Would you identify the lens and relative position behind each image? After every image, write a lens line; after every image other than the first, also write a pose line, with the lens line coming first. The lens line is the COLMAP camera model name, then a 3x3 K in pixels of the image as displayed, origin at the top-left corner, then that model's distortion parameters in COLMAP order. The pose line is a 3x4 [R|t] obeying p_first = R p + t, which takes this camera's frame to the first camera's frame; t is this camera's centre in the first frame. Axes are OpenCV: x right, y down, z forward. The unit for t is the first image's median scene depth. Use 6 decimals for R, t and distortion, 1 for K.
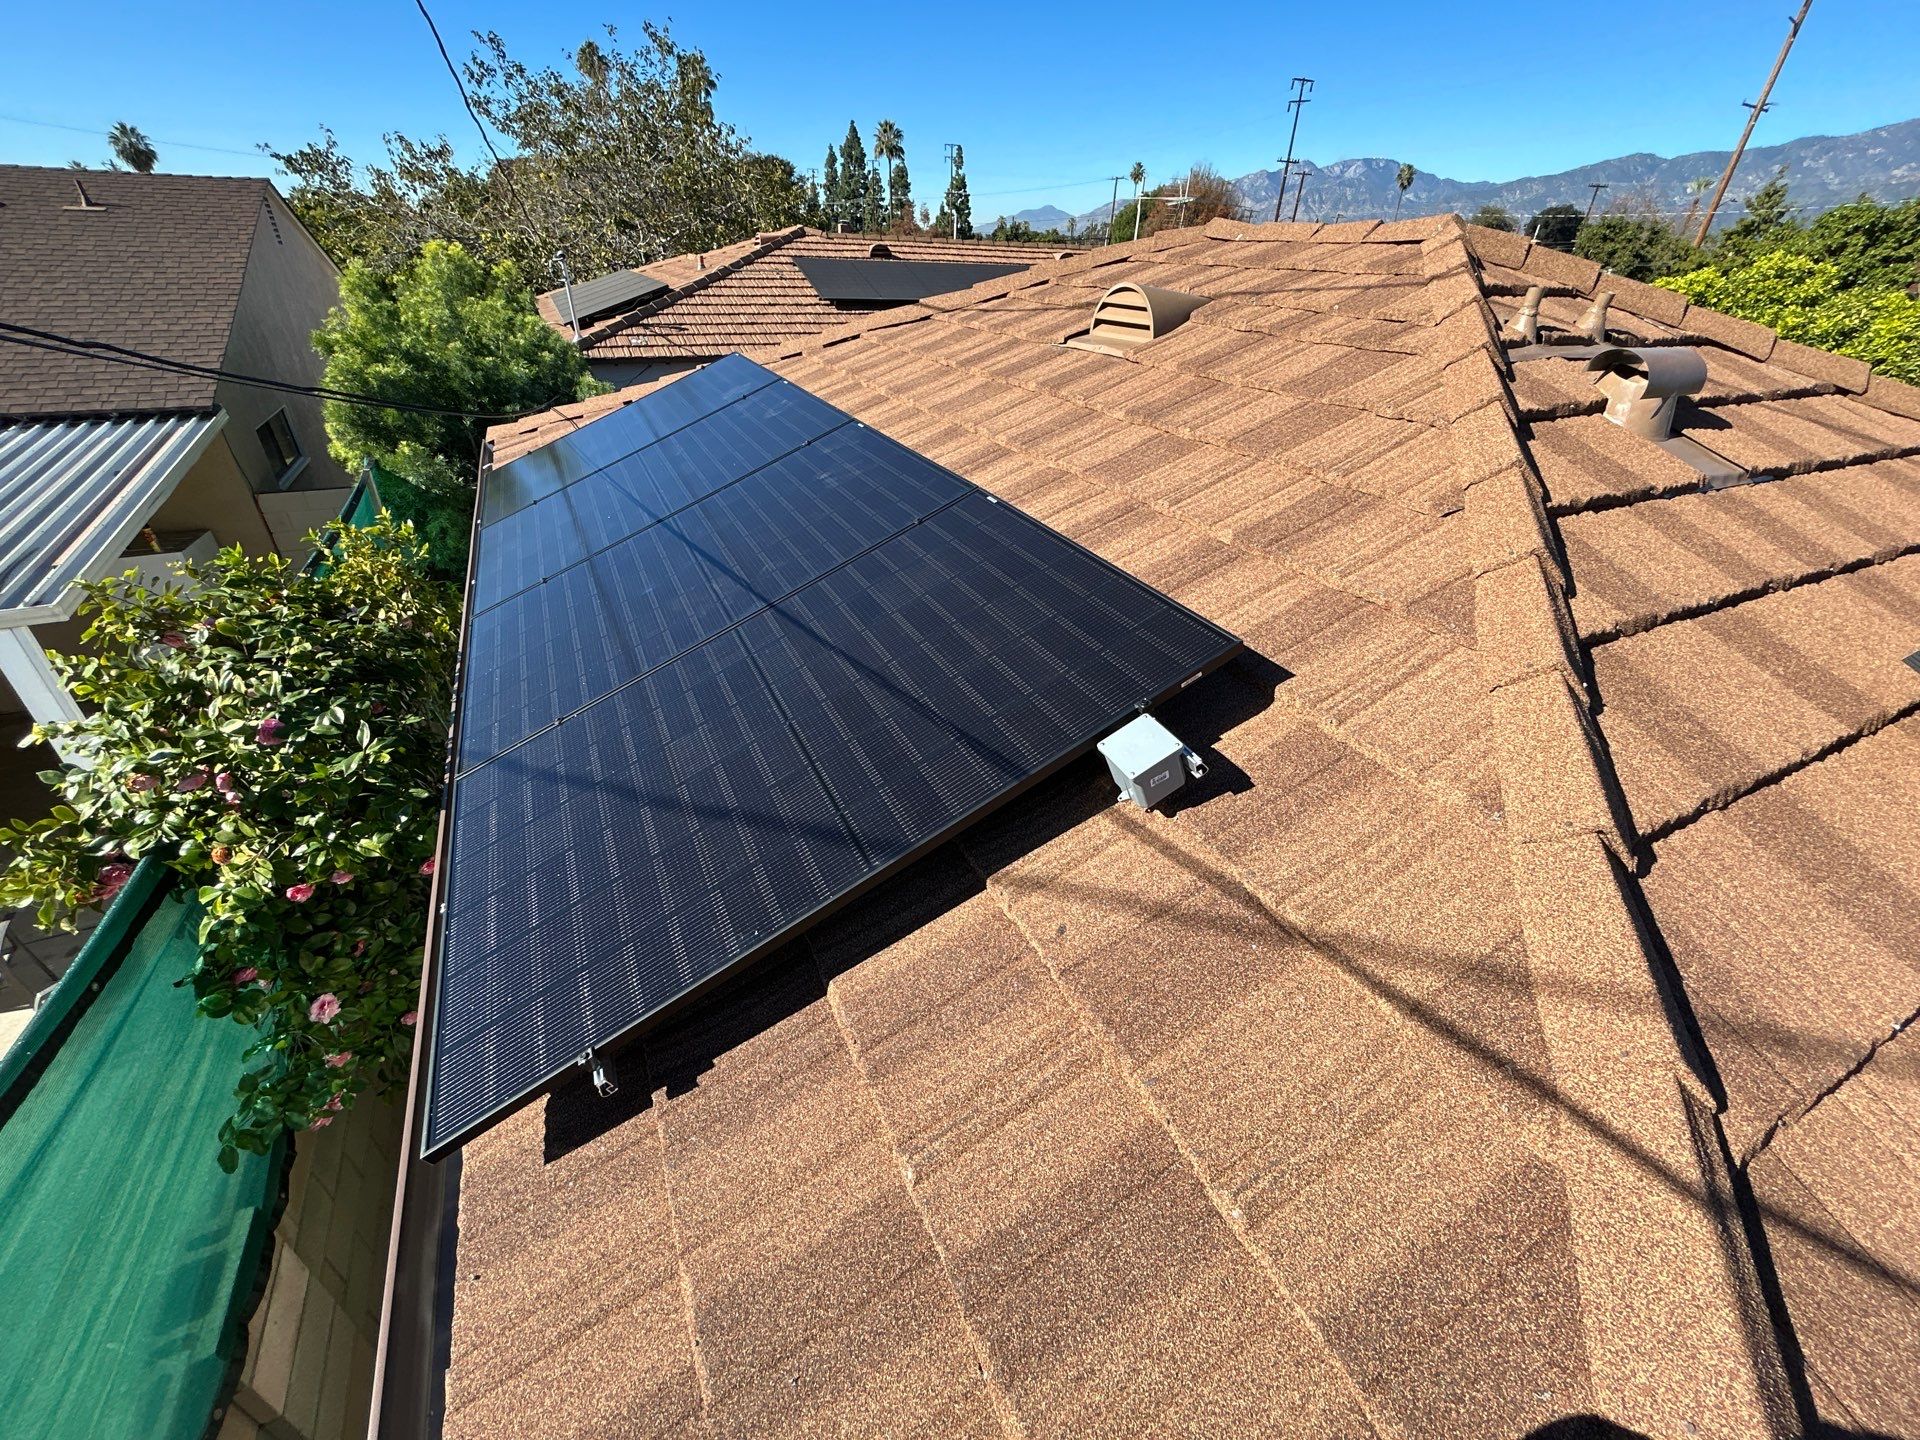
lens RADIAL K [[767.9, 0, 952.6], [0, 767.9, 718.3], [0, 0, 1]] dist [-0.003653, 0.000778]
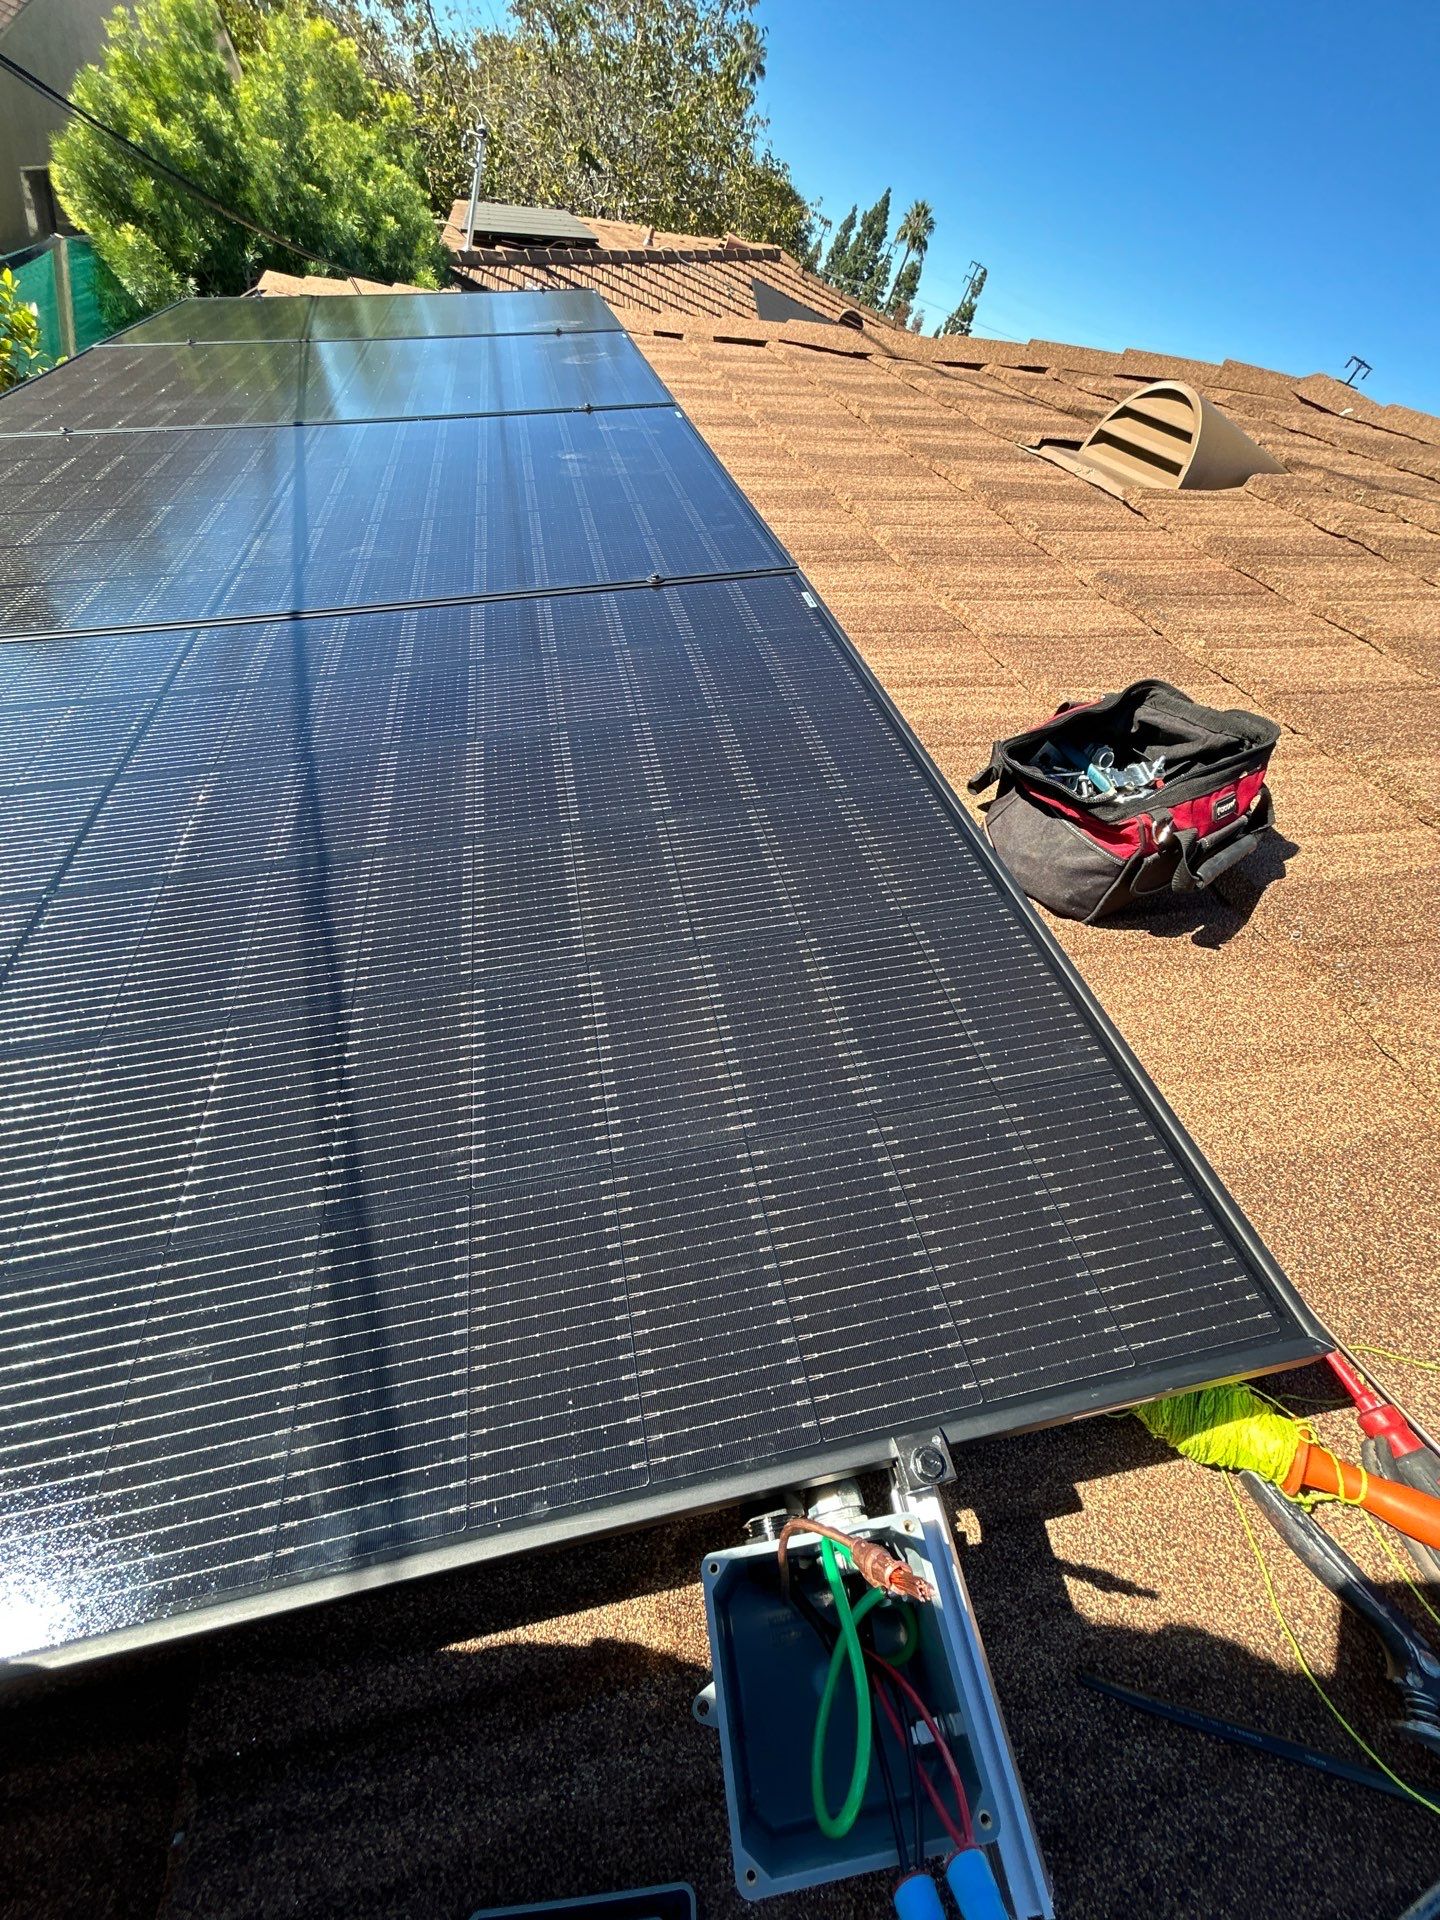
lens RADIAL K [[767.9, 0, 715.9], [0, 767.9, 964.9], [0, 0, 1]] dist [-0.003653, 0.000778]
pose [[0.915088, 0.400109, 0.050259, 0.023112], [-0.403211, 0.906043, 0.128481, -0.041133], [0.005870, -0.137837, 0.990438, 0.173432]]
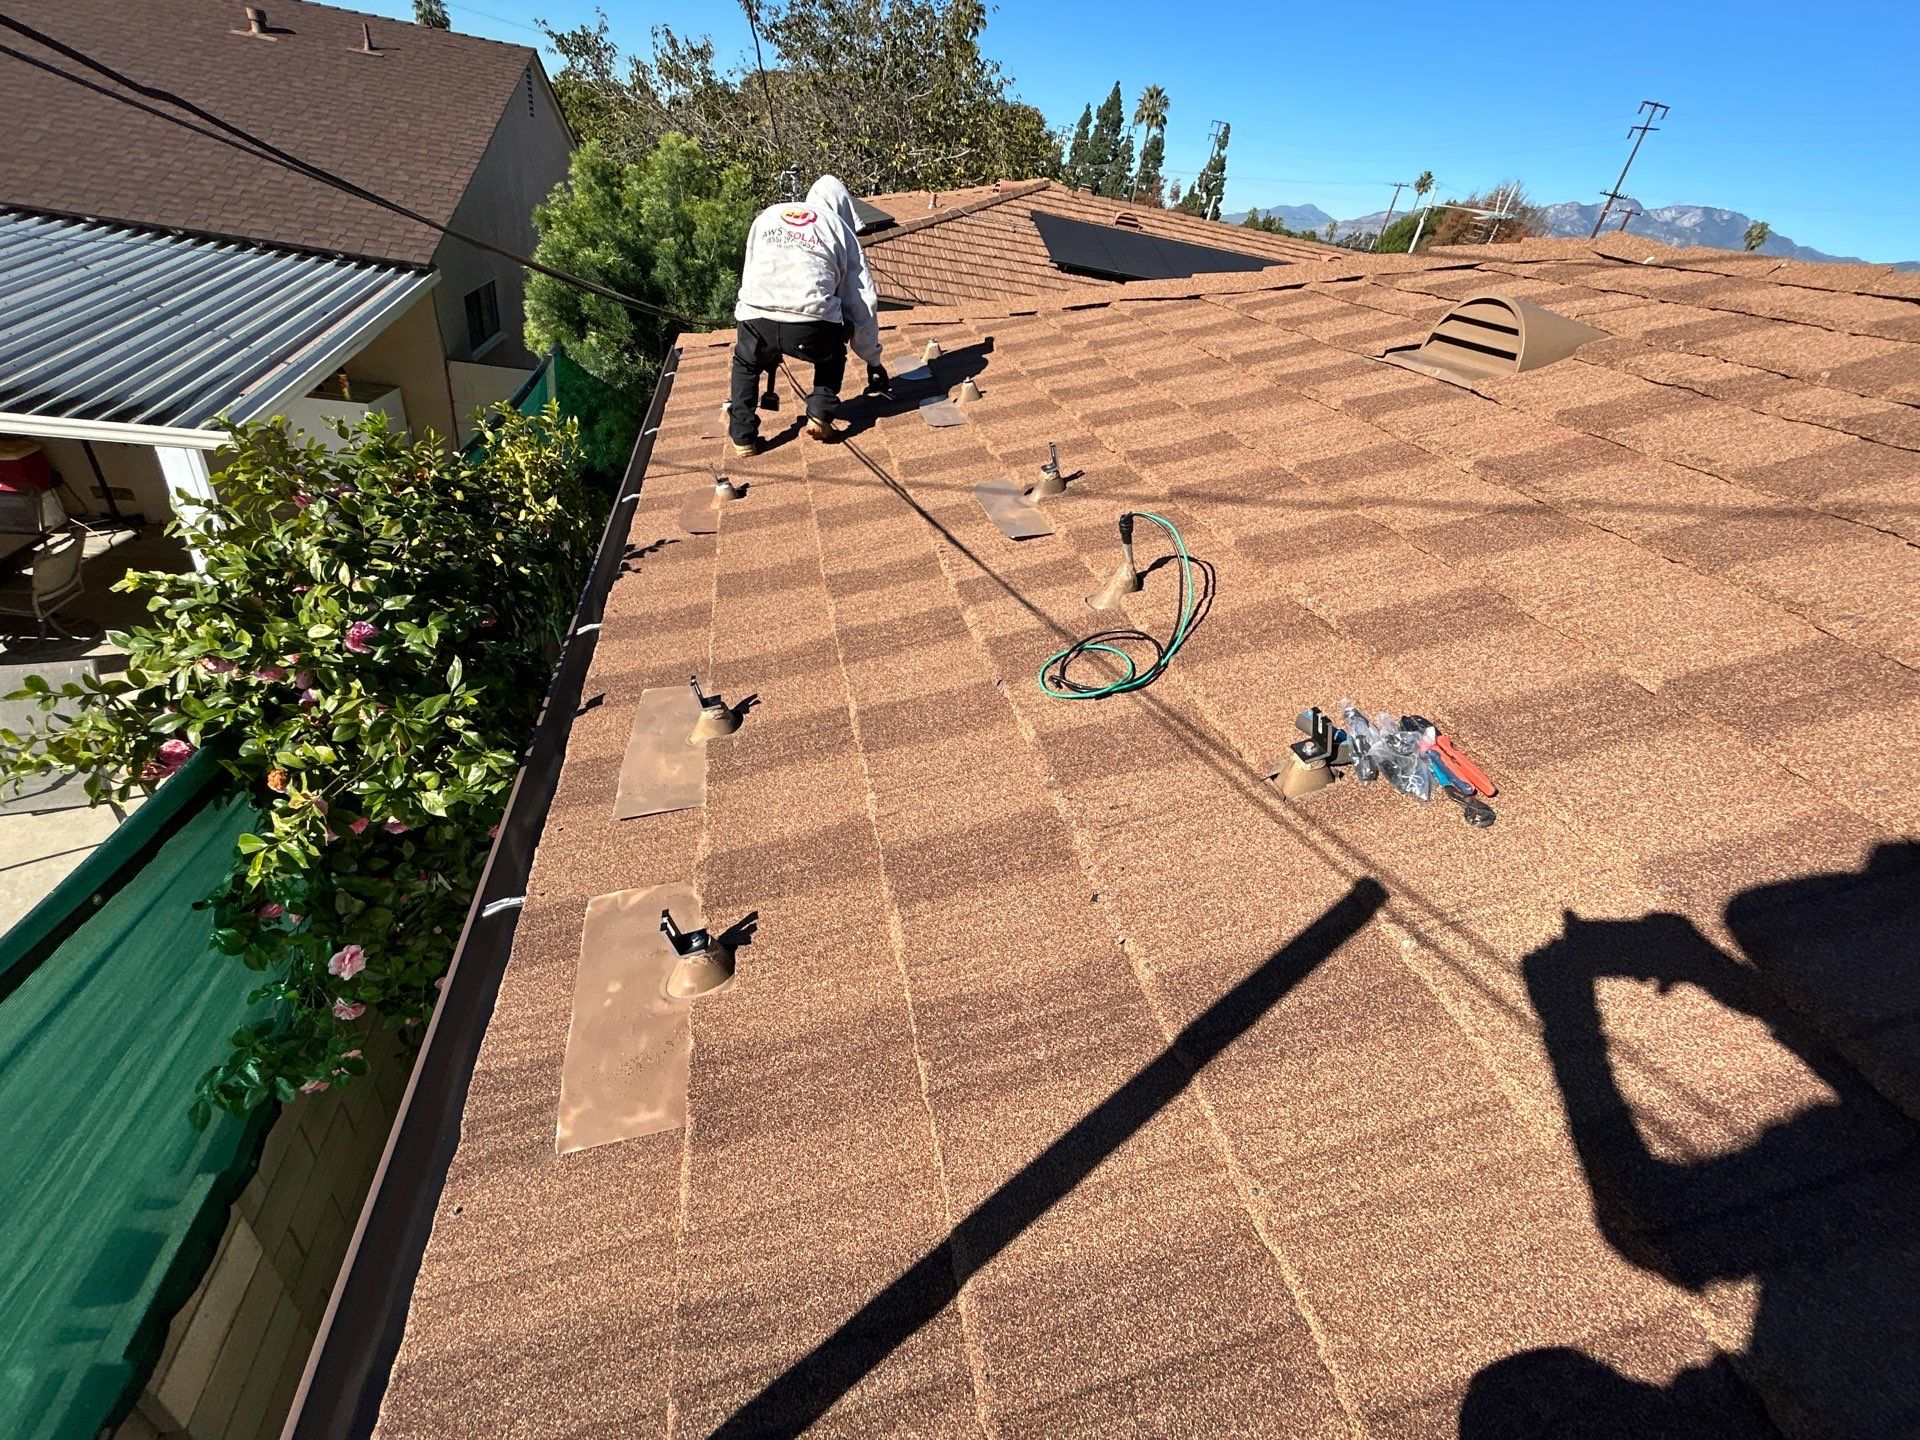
lens RADIAL K [[825.7, 0, 955.5], [0, 825.7, 722.0], [0, 0, 1]] dist [-0.012189, 0.006208]
pose [[0.961419, 0.239327, -0.135632, -0.039234], [-0.238947, 0.970840, 0.019315, -0.022833], [0.136300, 0.013839, 0.990571, 0.066905]]
